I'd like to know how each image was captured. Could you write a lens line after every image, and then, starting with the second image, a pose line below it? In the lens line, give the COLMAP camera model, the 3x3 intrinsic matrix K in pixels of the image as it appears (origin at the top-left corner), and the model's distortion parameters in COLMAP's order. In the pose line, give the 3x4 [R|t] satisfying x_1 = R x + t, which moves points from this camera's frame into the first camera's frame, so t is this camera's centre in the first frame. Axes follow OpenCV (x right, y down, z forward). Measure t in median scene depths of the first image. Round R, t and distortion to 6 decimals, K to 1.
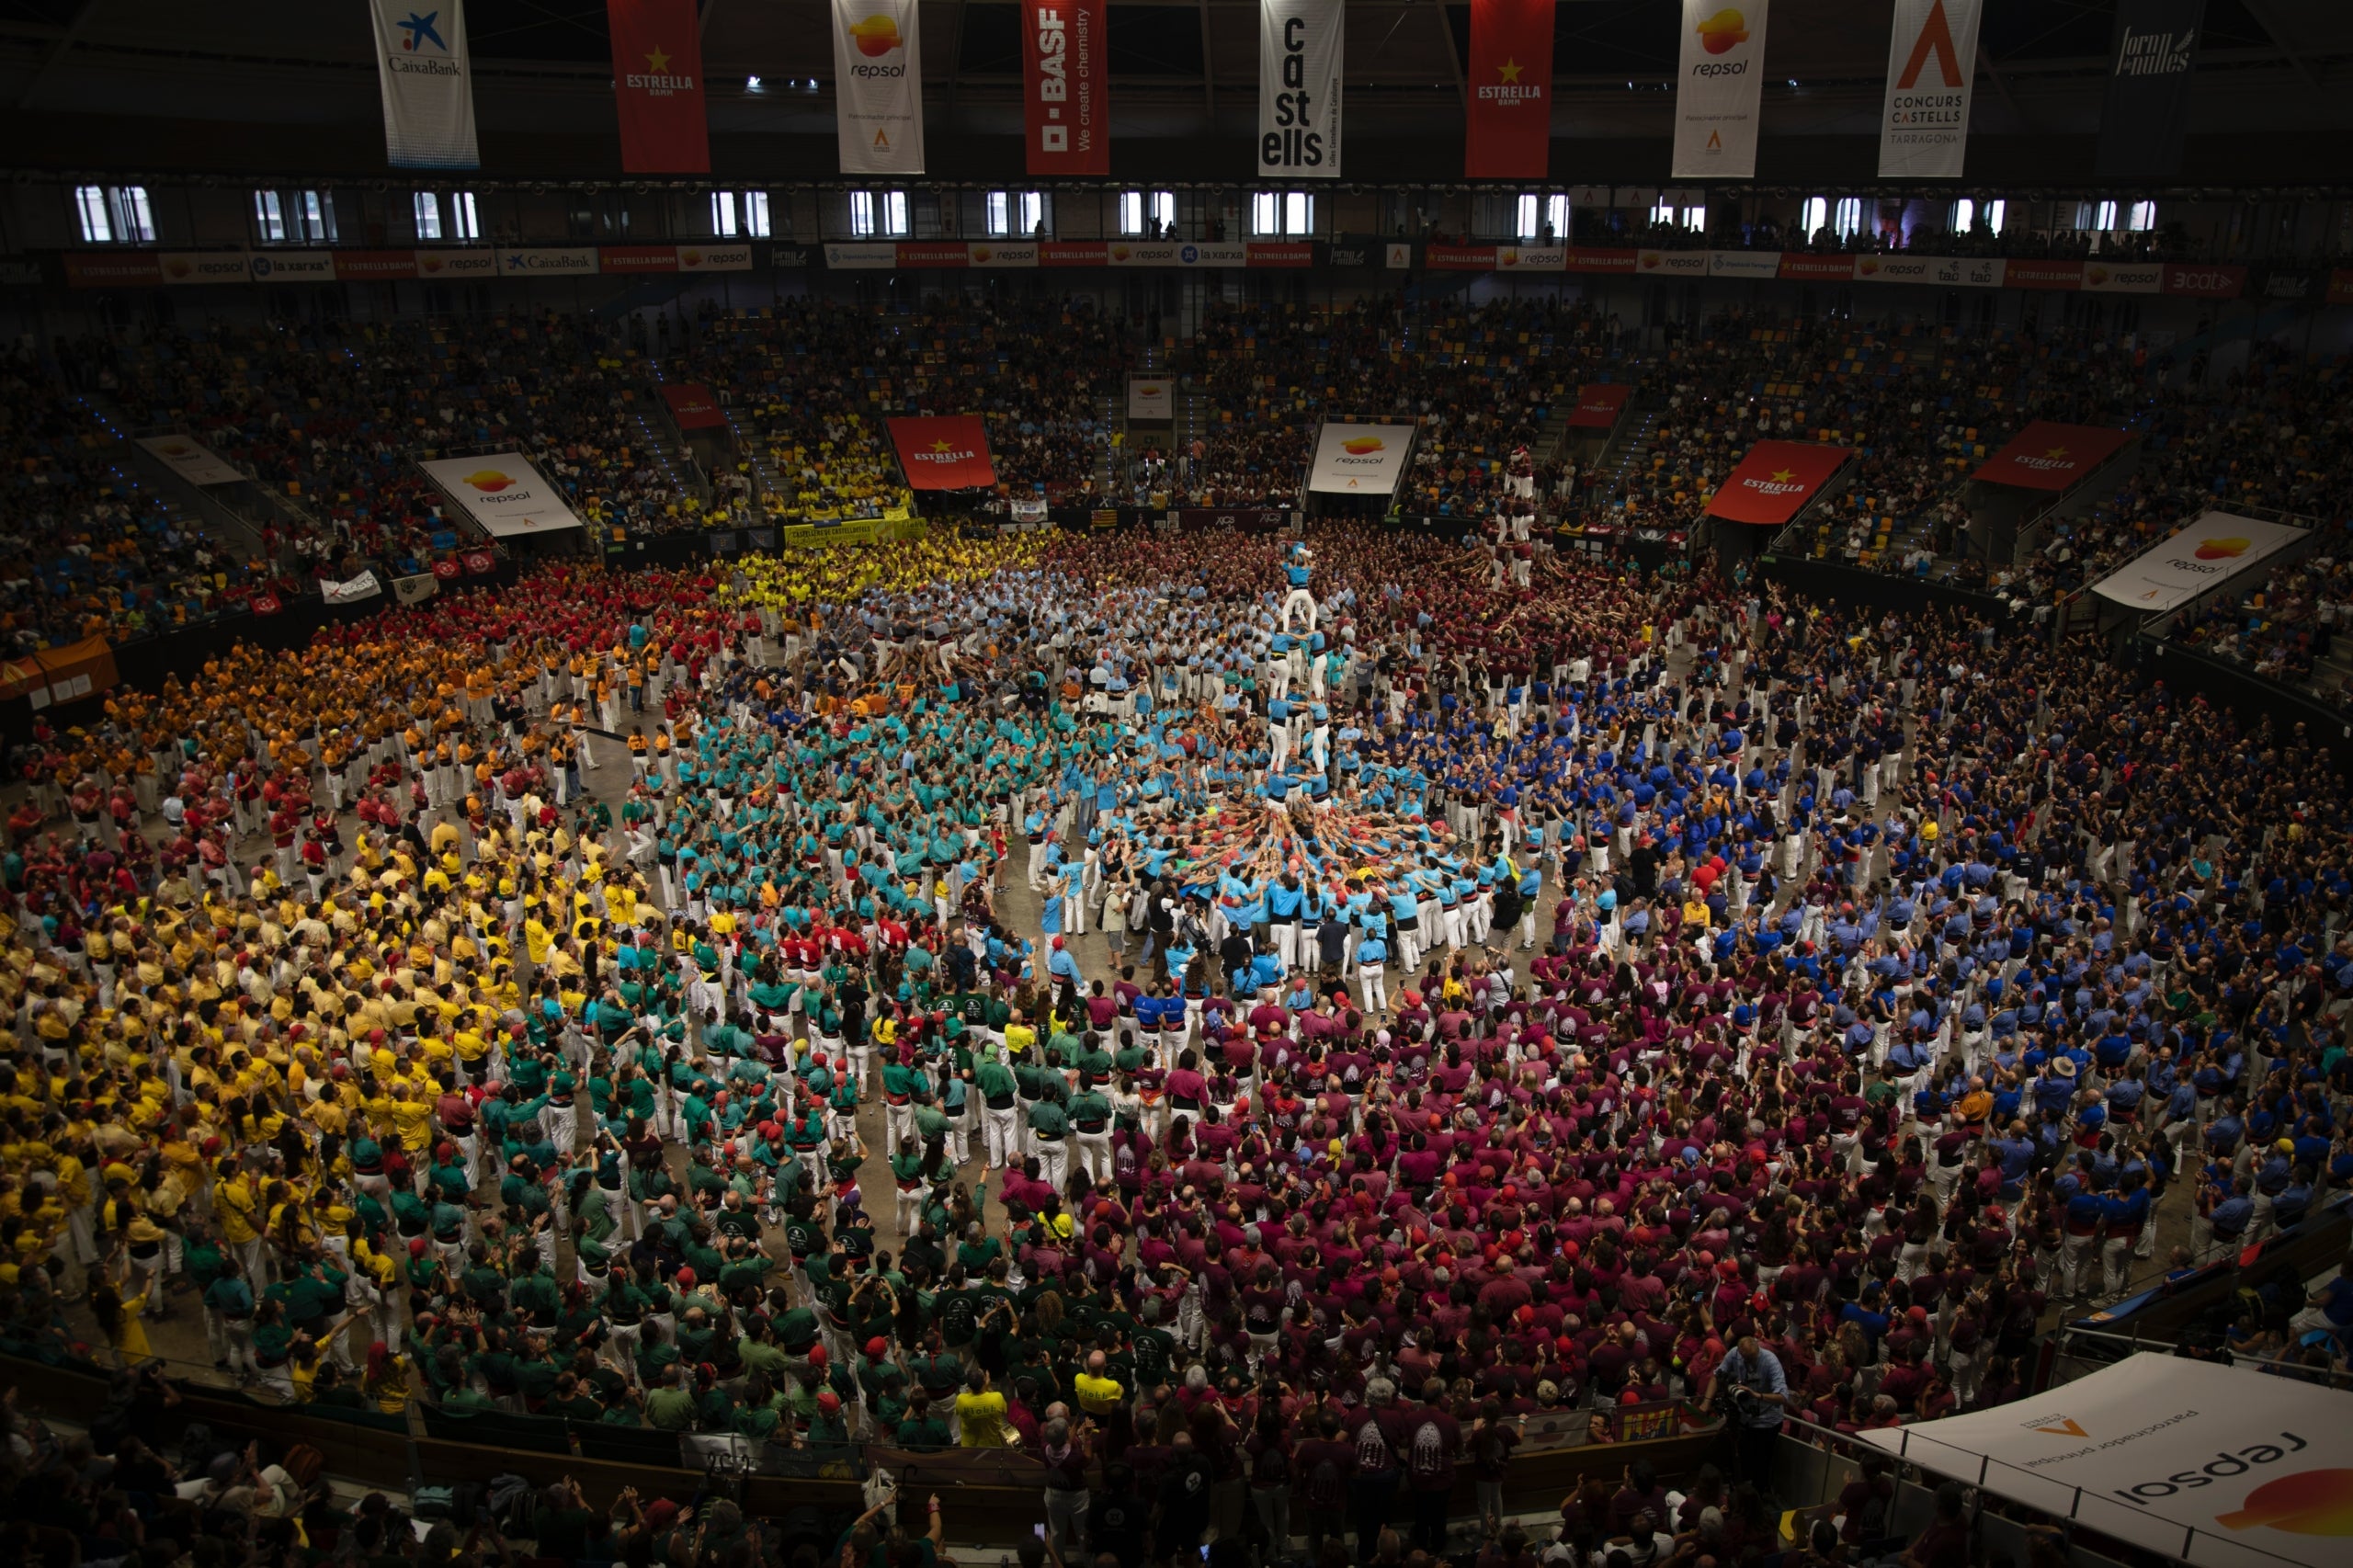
lens RADIAL K [[1834.8, 0, 1210.3], [0, 1834.8, 811.7], [0, 0, 1]] dist [-0.024724, 0.005379]
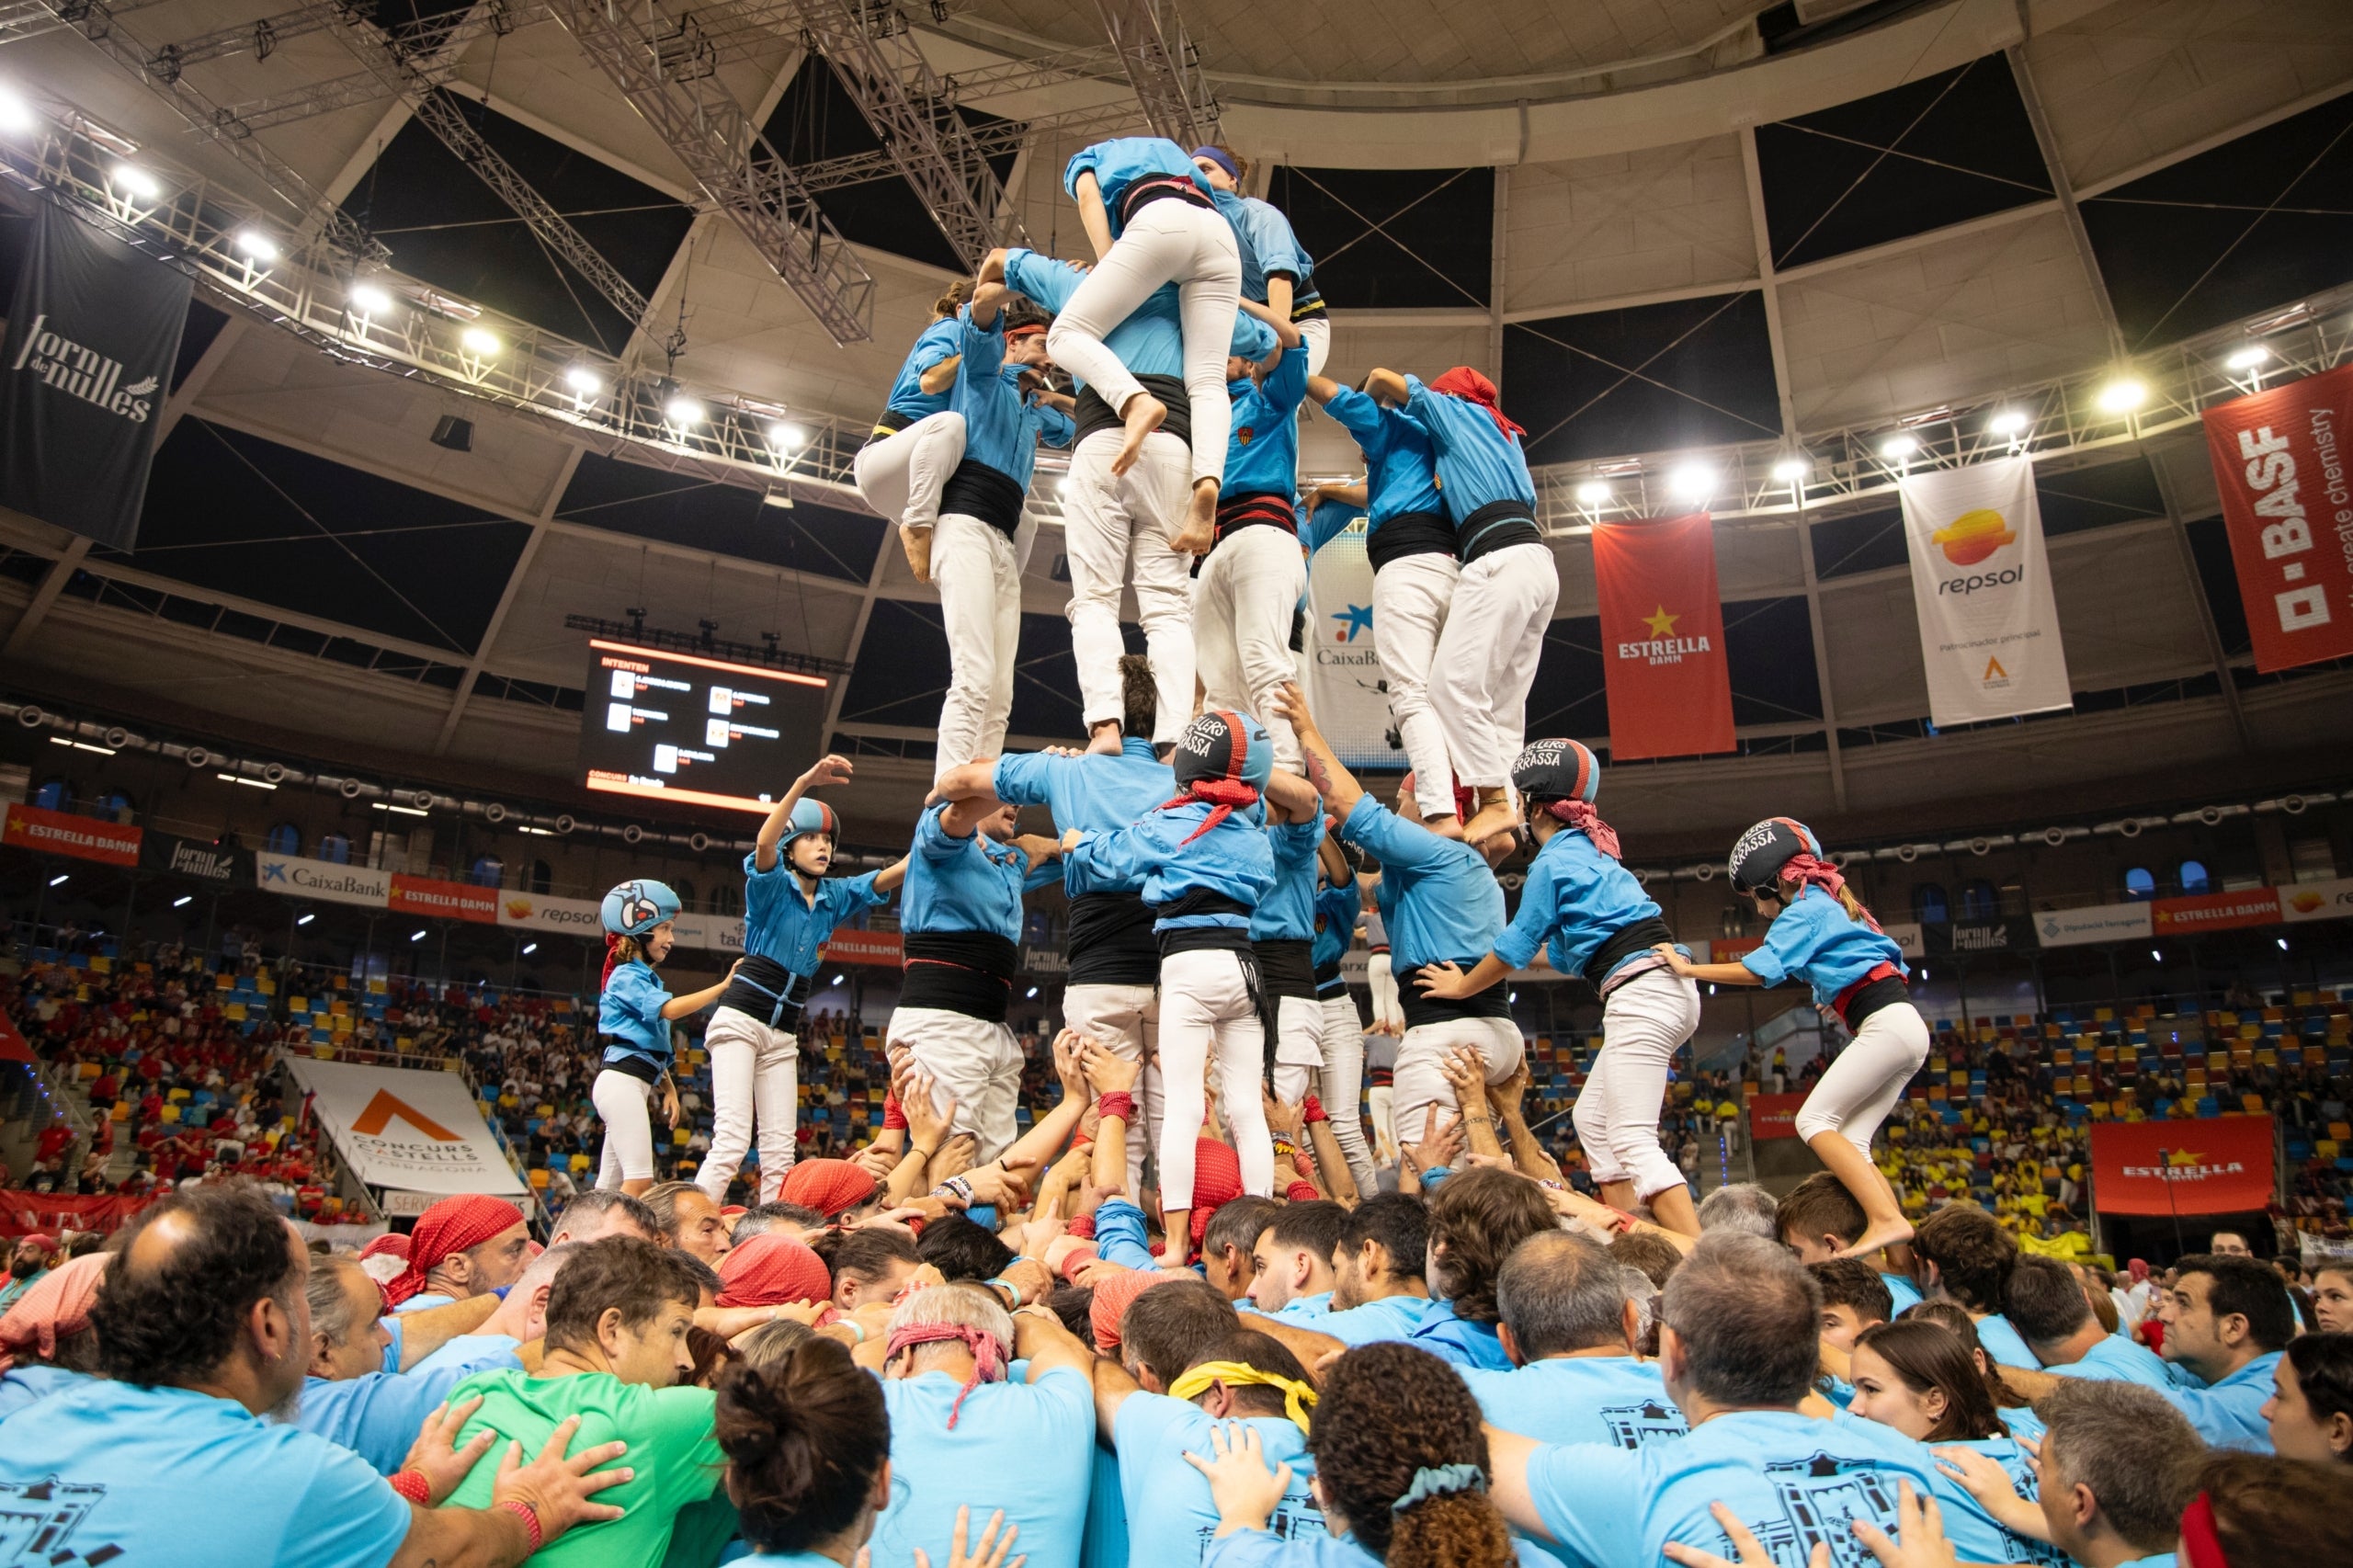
lens RADIAL K [[1728.0, 0, 1101.4], [0, 1728.0, 764.1], [0, 0, 1]] dist [-0.106137, 0.084395]
pose [[0.597223, -0.227738, -0.769065, 0.090651], [-0.267296, 0.847521, -0.458542, 0.029782], [0.756226, 0.479419, 0.445285, 0.494752]]
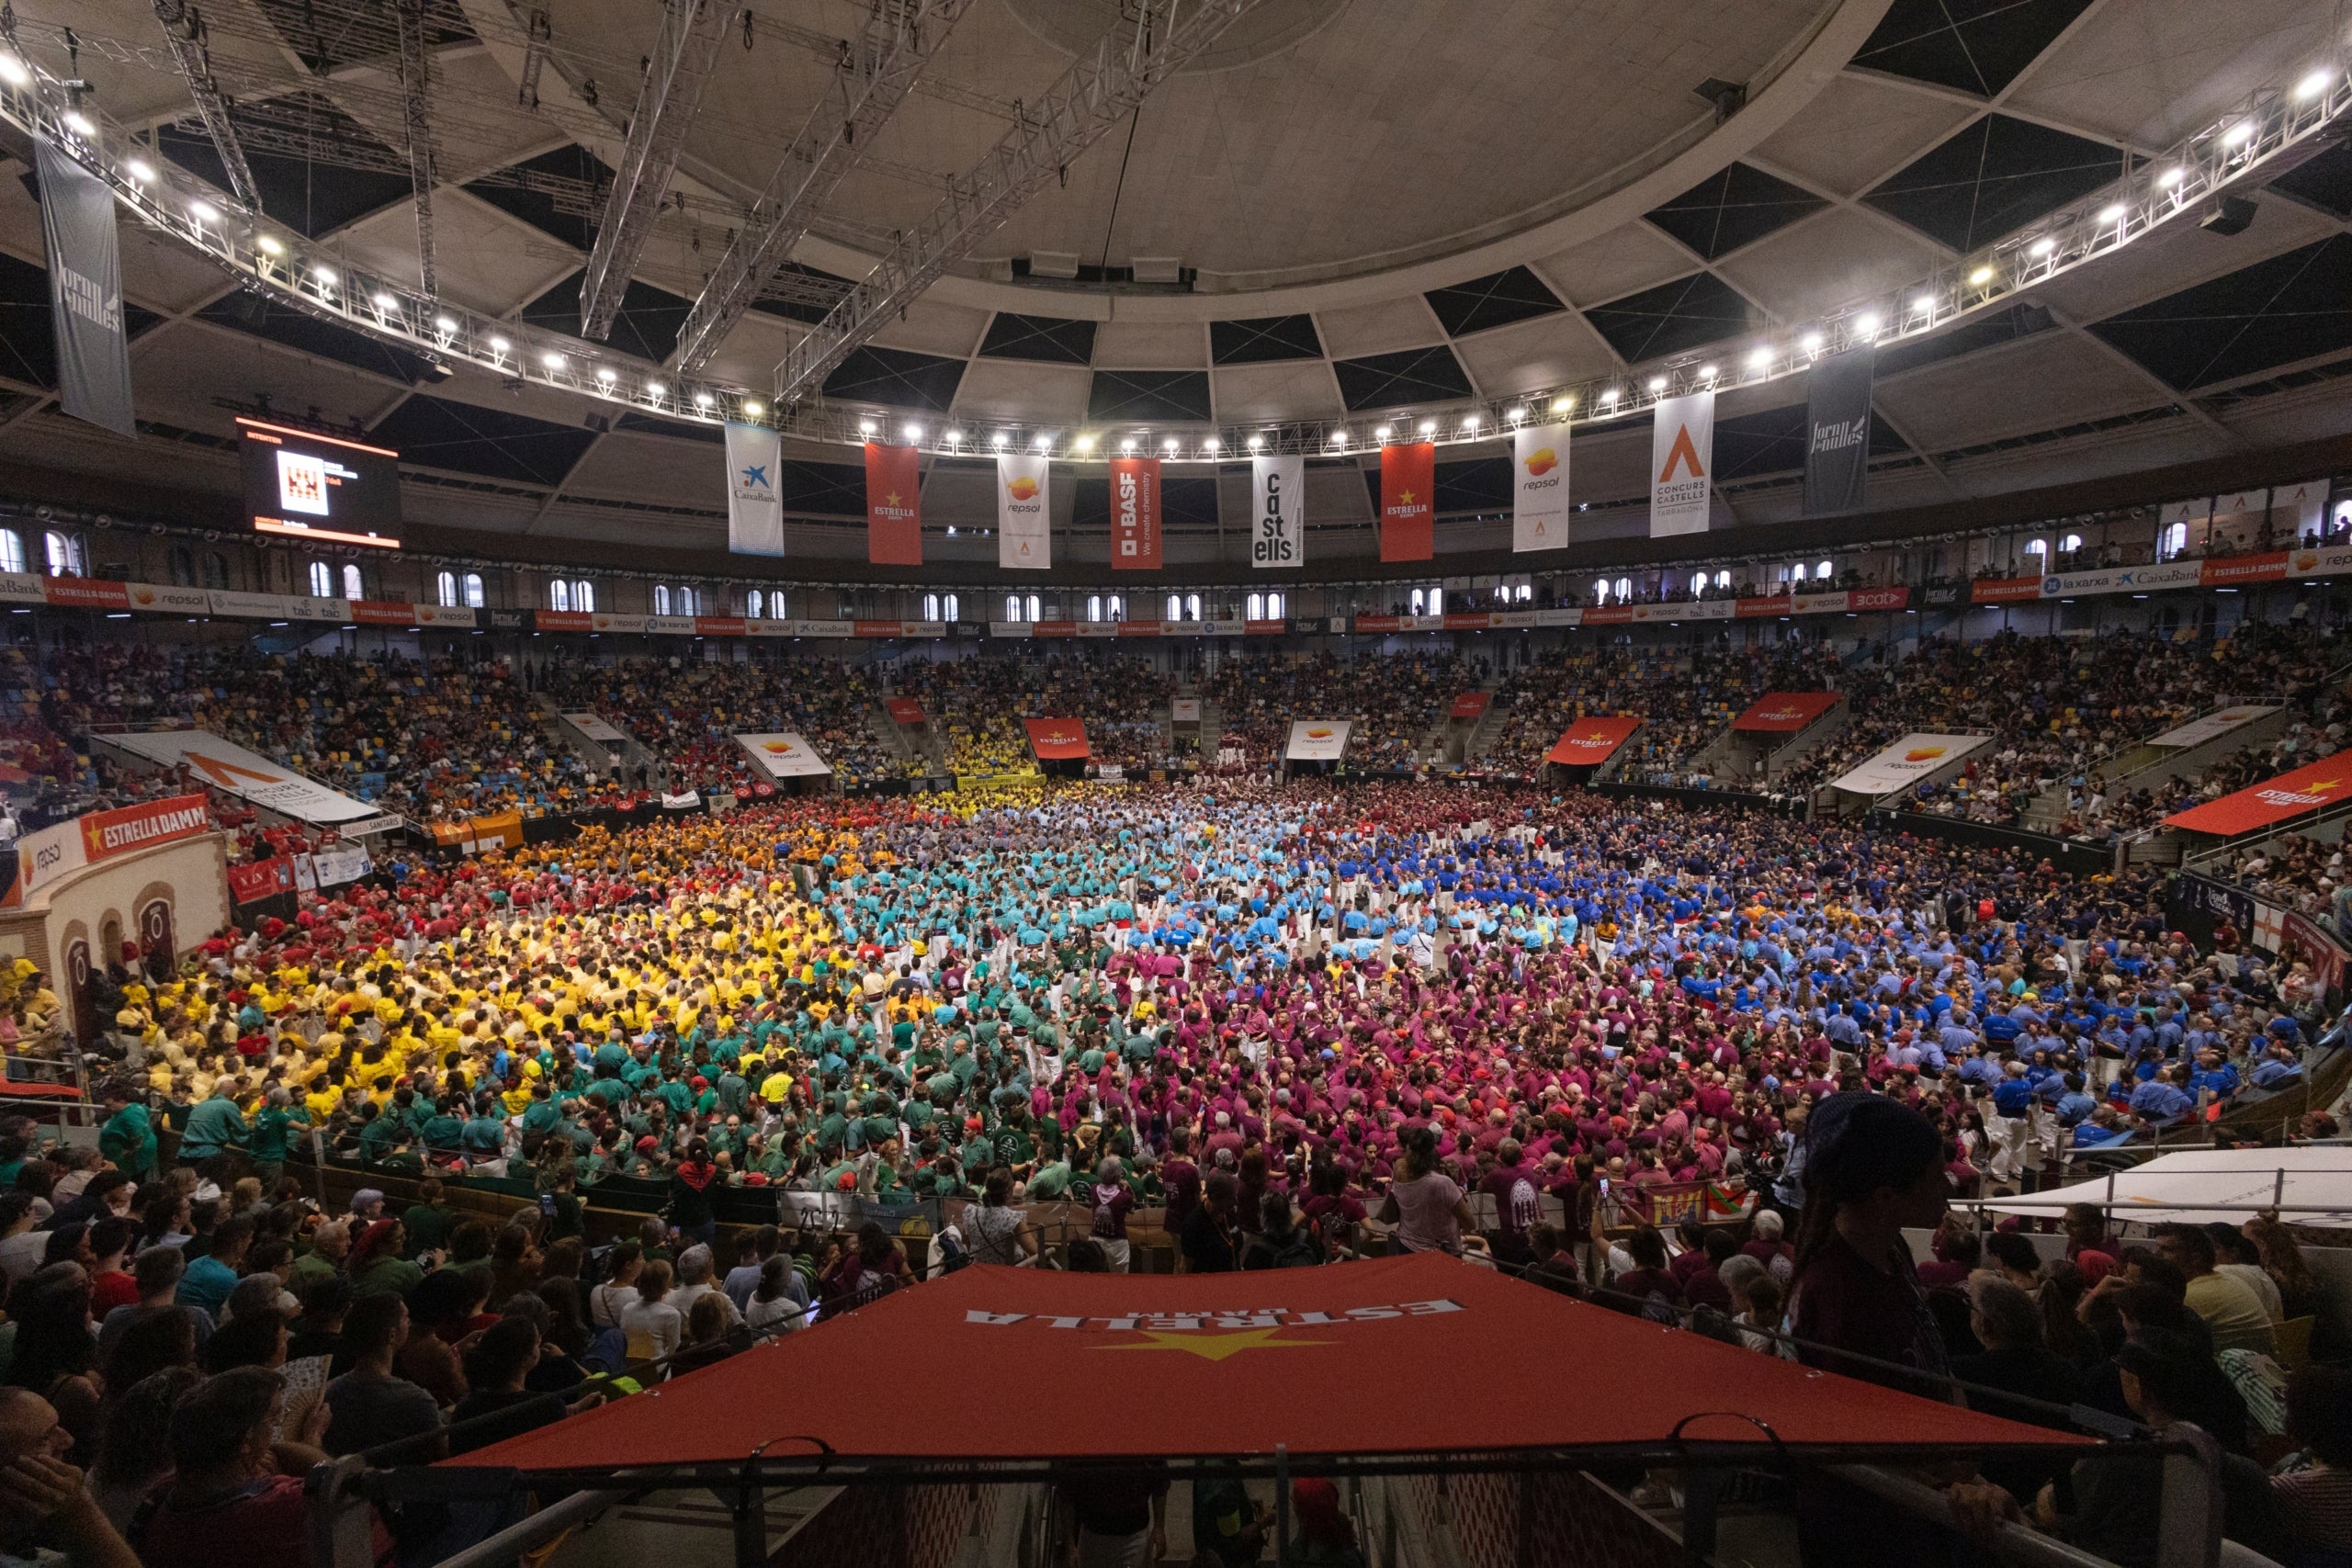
lens RADIAL K [[1095.8, 0, 1148.5], [0, 1095.8, 781.9], [0, 0, 1]] dist [0.011676, 0.004440]
pose [[0.998027, -0.006226, -0.062483, -0.006548], [-0.007741, 0.975280, -0.220835, 0.058994], [0.062314, 0.220883, 0.973308, 0.082729]]
